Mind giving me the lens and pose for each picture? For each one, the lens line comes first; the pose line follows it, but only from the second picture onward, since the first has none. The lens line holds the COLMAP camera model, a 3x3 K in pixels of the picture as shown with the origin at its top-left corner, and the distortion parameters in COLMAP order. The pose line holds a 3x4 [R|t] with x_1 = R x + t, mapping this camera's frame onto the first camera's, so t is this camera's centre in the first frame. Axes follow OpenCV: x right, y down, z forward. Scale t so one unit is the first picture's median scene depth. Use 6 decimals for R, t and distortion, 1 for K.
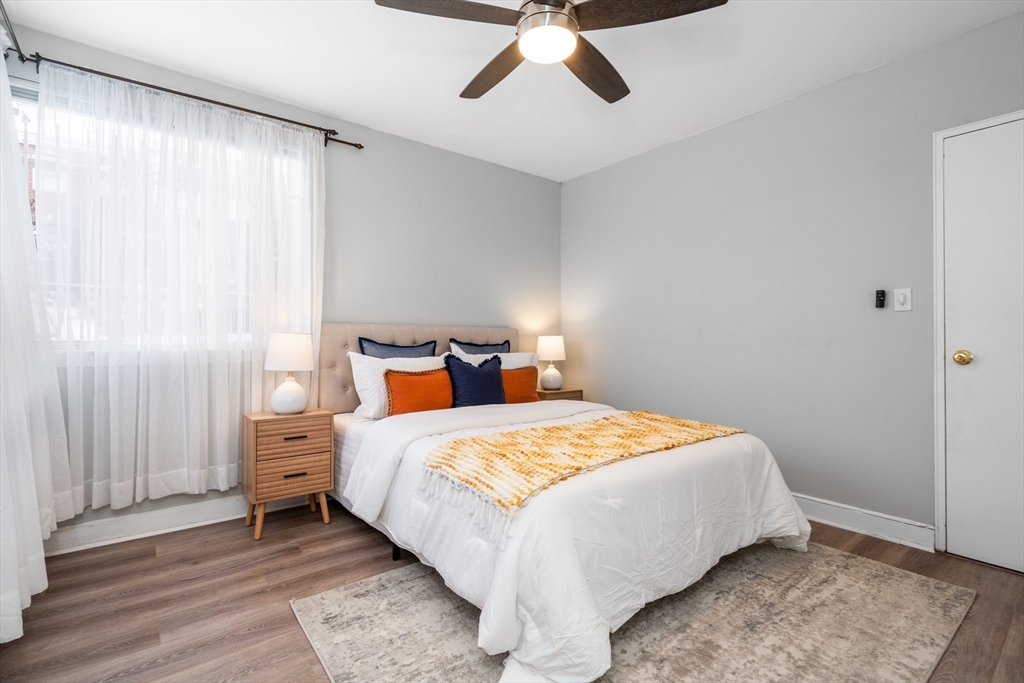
lens RADIAL K [[466.2, 0, 514.0], [0, 466.2, 343.0], [0, 0, 1]] dist [-0.002259, -0.000136]
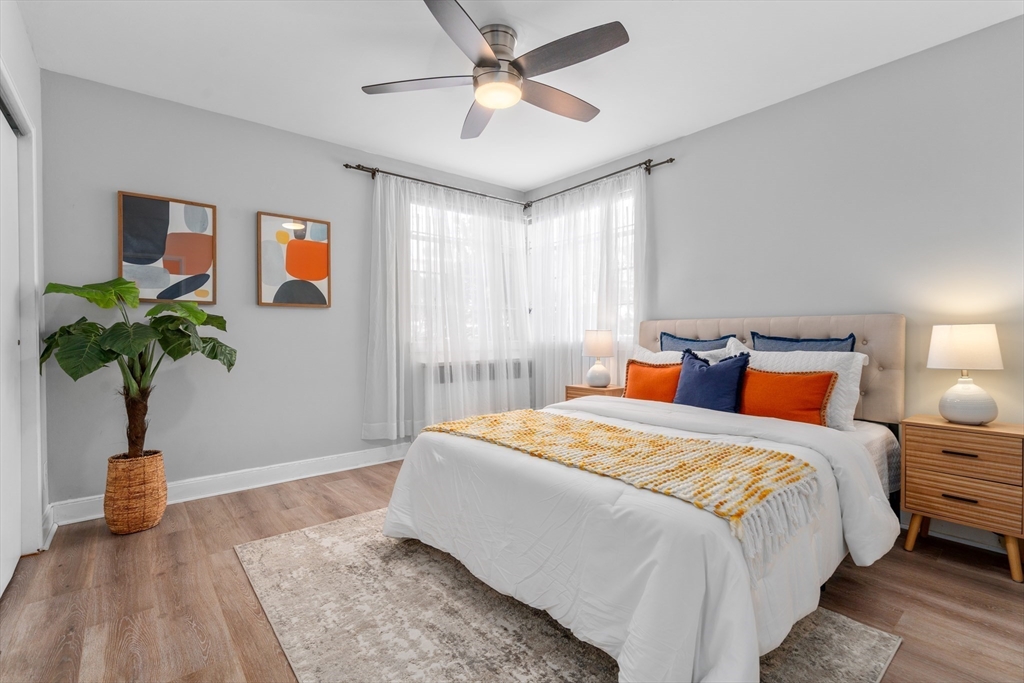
lens RADIAL K [[466.2, 0, 514.0], [0, 466.2, 343.0], [0, 0, 1]] dist [-0.002259, -0.000136]
pose [[0.033264, 0.016211, -0.999315, 0.997700], [0.004747, 0.999855, 0.016377, -0.007083], [0.999435, -0.005289, 0.033183, 0.753026]]
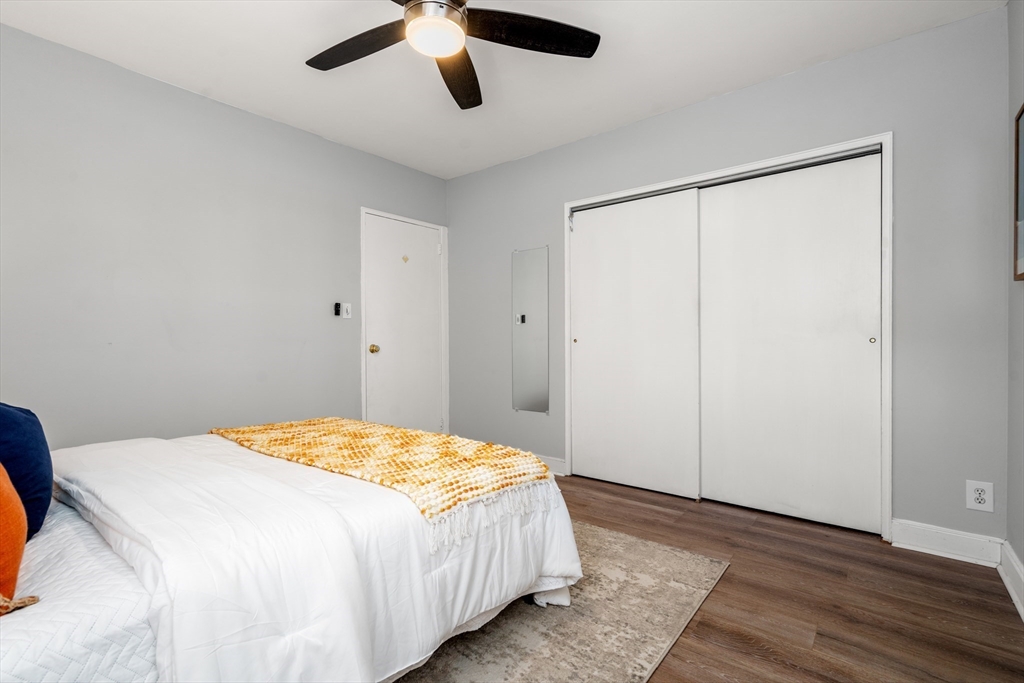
lens RADIAL K [[466.2, 0, 514.0], [0, 466.2, 343.0], [0, 0, 1]] dist [-0.002259, -0.000136]
pose [[-0.230689, -0.010791, 0.972968, -0.698946], [0.003284, 0.999924, 0.011868, -0.006201], [-0.973022, 0.005933, -0.230636, 0.806878]]
